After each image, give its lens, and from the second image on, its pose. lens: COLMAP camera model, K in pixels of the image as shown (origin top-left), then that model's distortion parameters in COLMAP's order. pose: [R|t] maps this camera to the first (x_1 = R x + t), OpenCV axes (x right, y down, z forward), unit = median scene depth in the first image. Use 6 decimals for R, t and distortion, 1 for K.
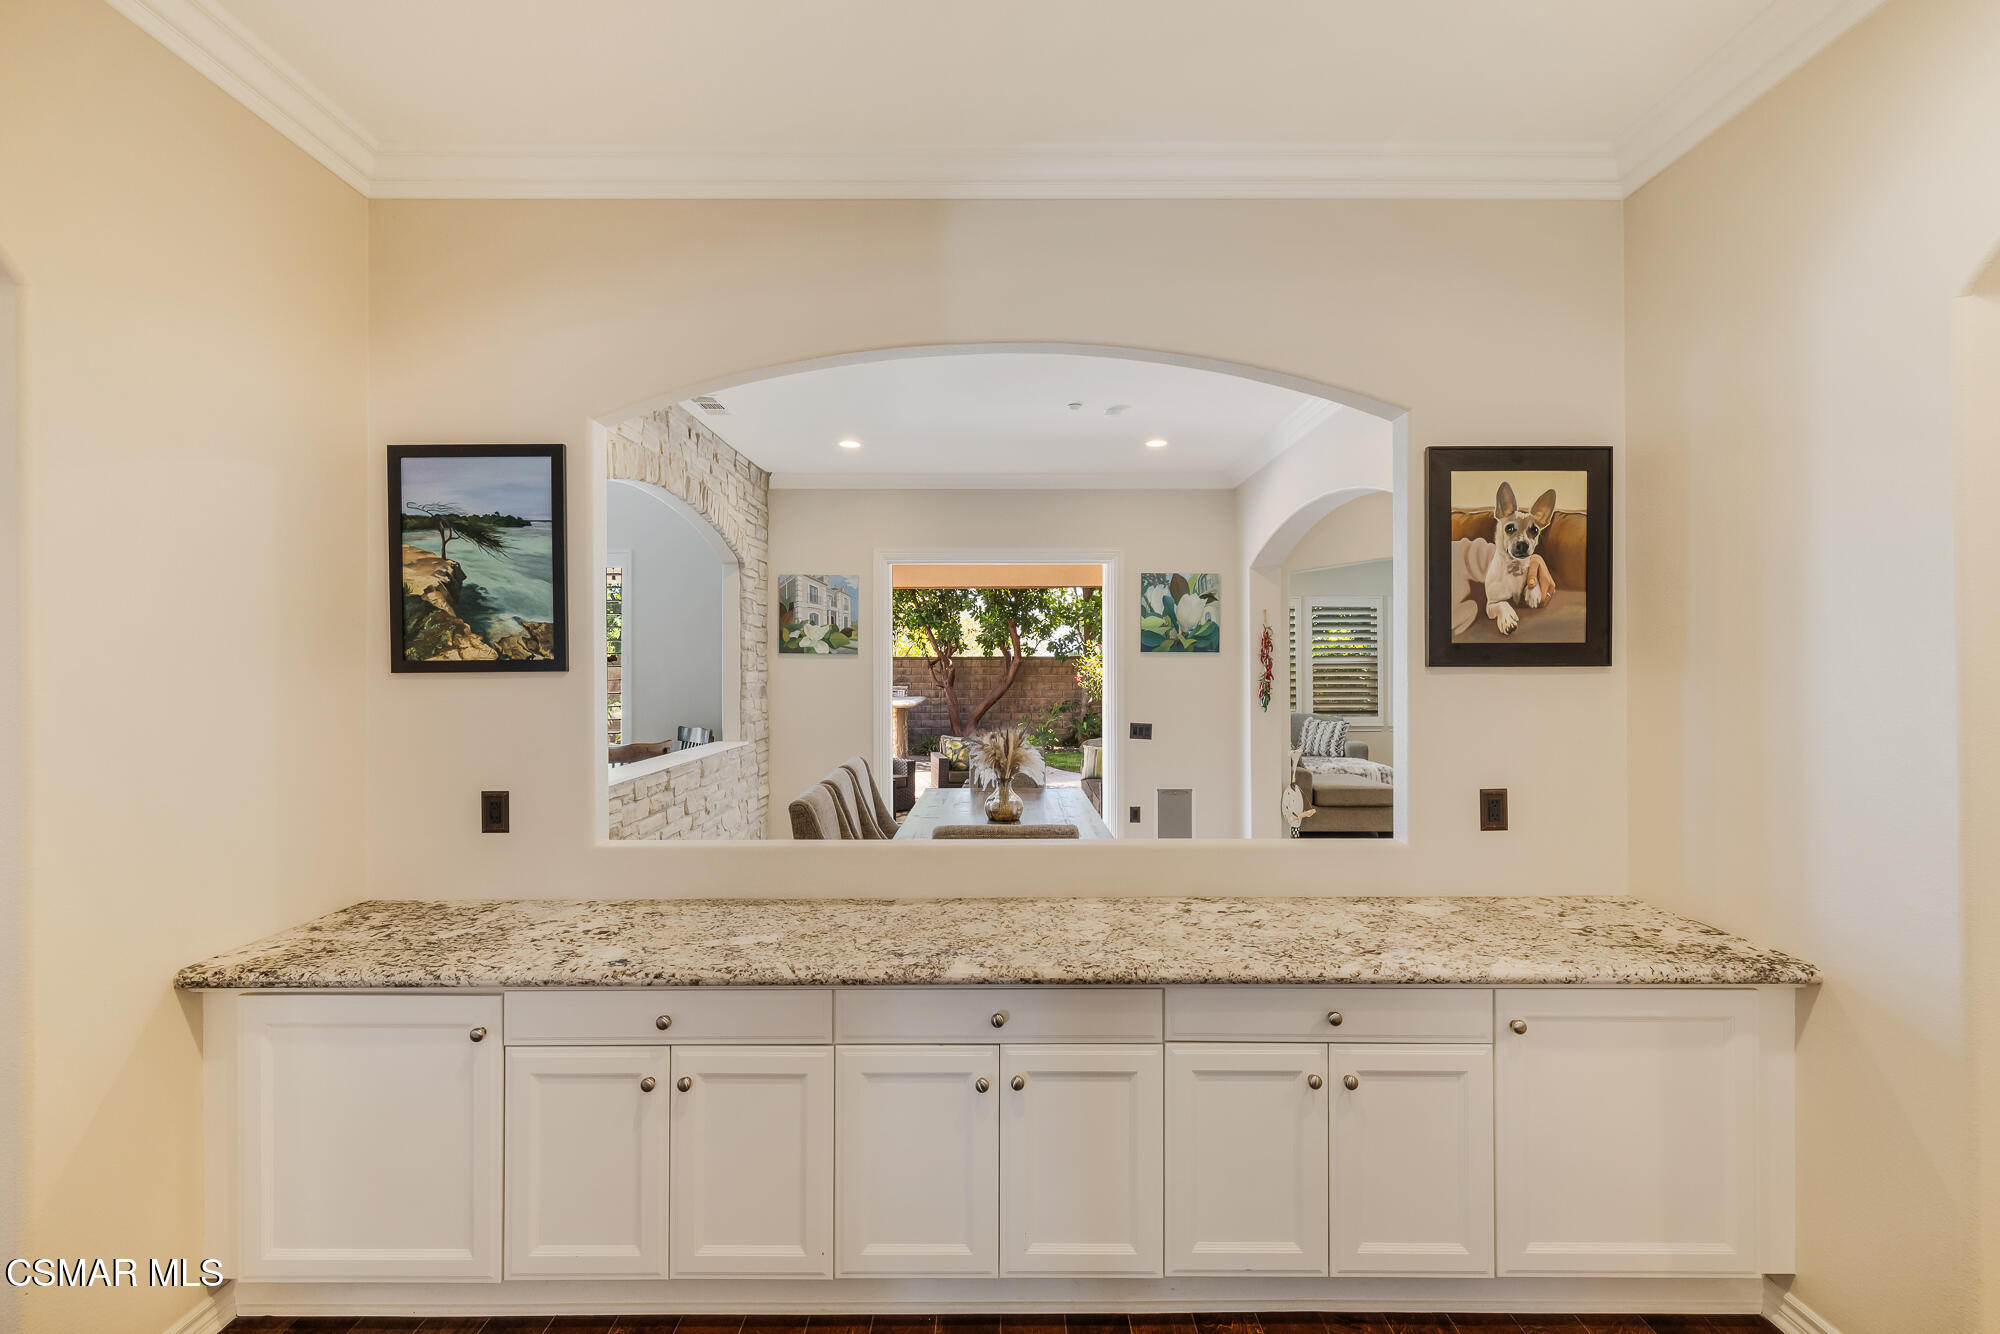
lens RADIAL K [[868.4, 0, 1000.0], [0, 868.4, 667.0], [0, 0, 1]] dist [0.000624, 0.000148]
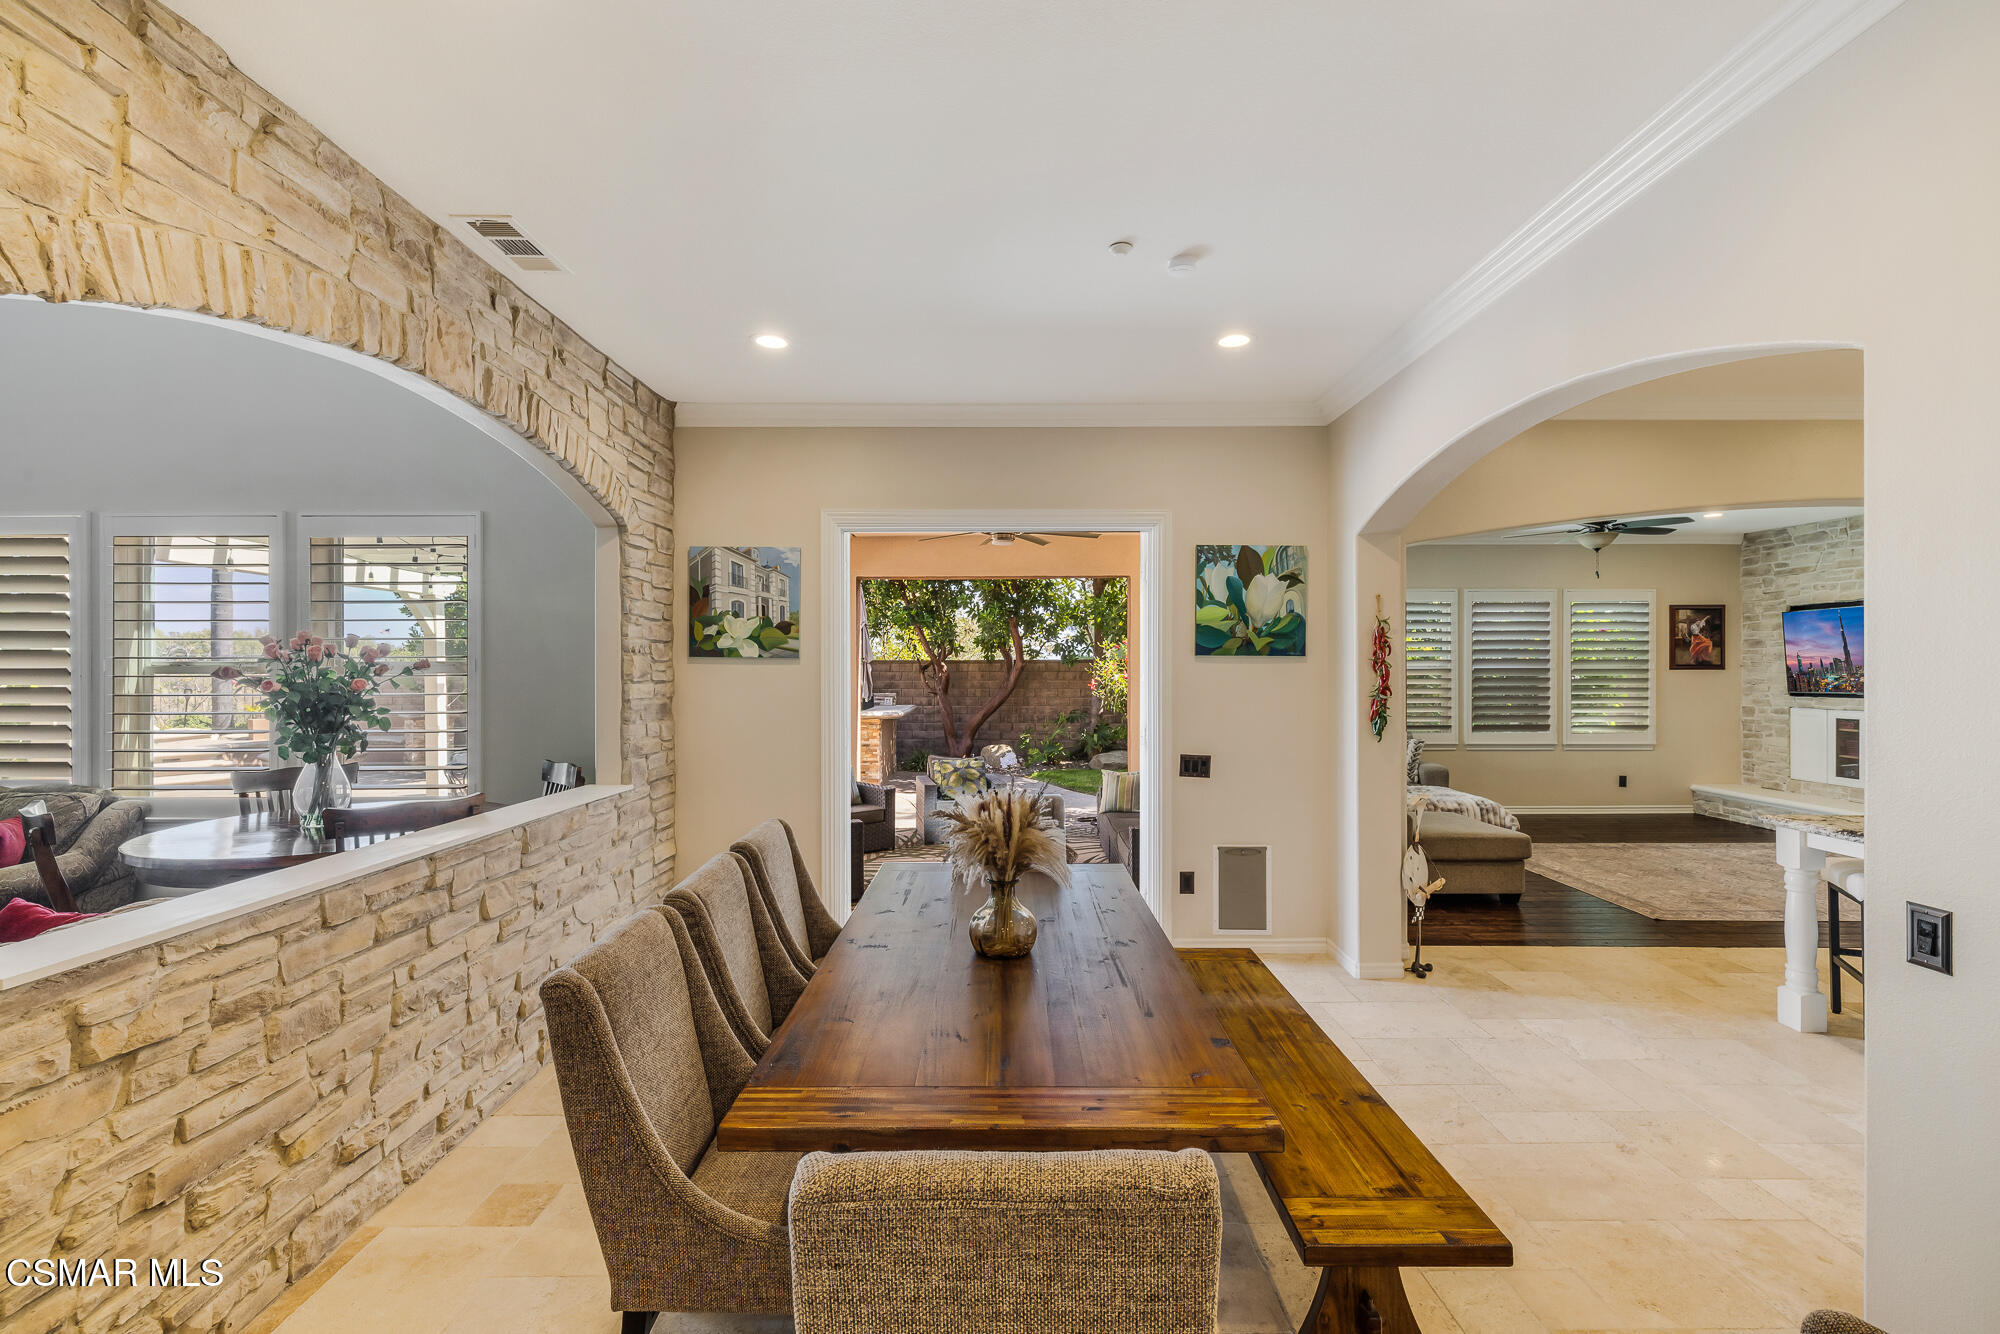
lens RADIAL K [[868.4, 0, 1000.0], [0, 868.4, 667.0], [0, 0, 1]] dist [0.000624, 0.000148]
pose [[0.999999, 0.000735, -0.000723, 0.001917], [-0.000737, 0.999995, -0.003034, -0.005498], [0.000721, 0.003035, 0.999995, 0.285500]]
